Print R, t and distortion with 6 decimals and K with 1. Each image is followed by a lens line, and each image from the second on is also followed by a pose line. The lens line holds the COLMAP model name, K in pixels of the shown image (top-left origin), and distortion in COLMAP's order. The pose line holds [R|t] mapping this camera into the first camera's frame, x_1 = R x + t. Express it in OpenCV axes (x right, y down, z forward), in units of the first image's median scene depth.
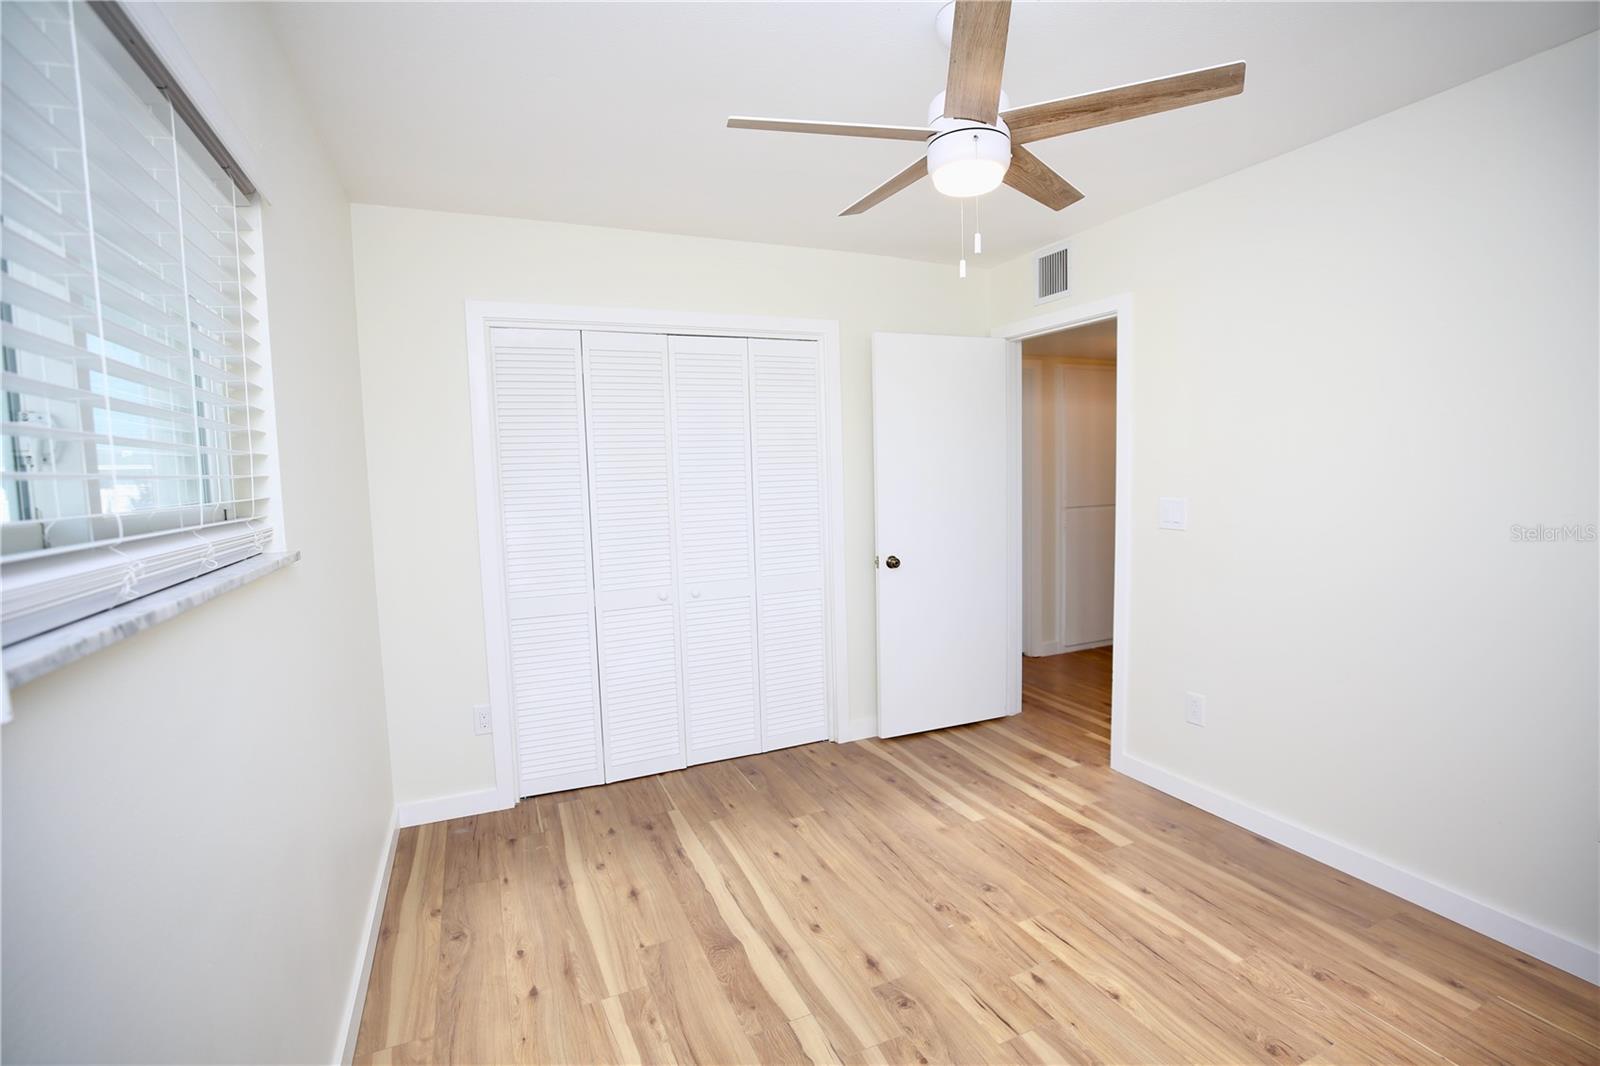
lens RADIAL K [[726.3, 0, 802.0], [0, 726.3, 531.6], [0, 0, 1]] dist [-0.040651, 0.010371]
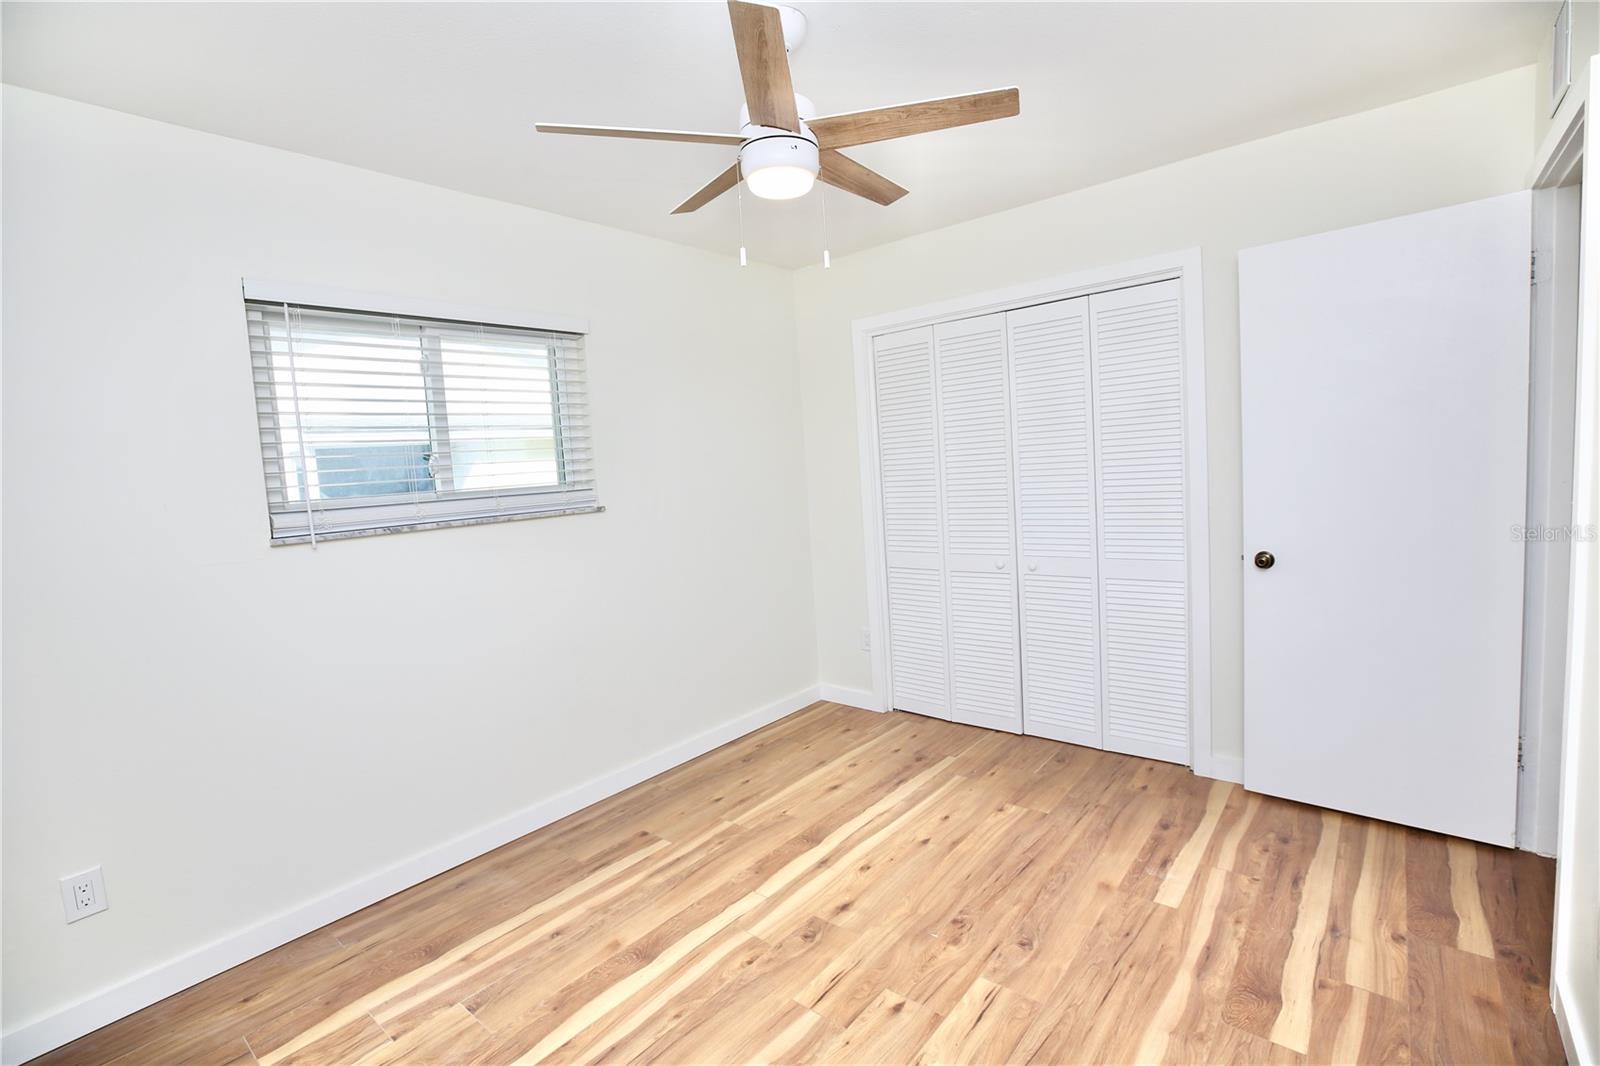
lens RADIAL K [[726.3, 0, 800.5], [0, 726.3, 533.0], [0, 0, 1]] dist [-0.040651, 0.010371]
pose [[0.432875, 0.086821, -0.897263, 0.766388], [-0.023881, 0.996106, 0.084864, -0.048308], [0.901138, -0.015308, 0.433263, 0.354862]]
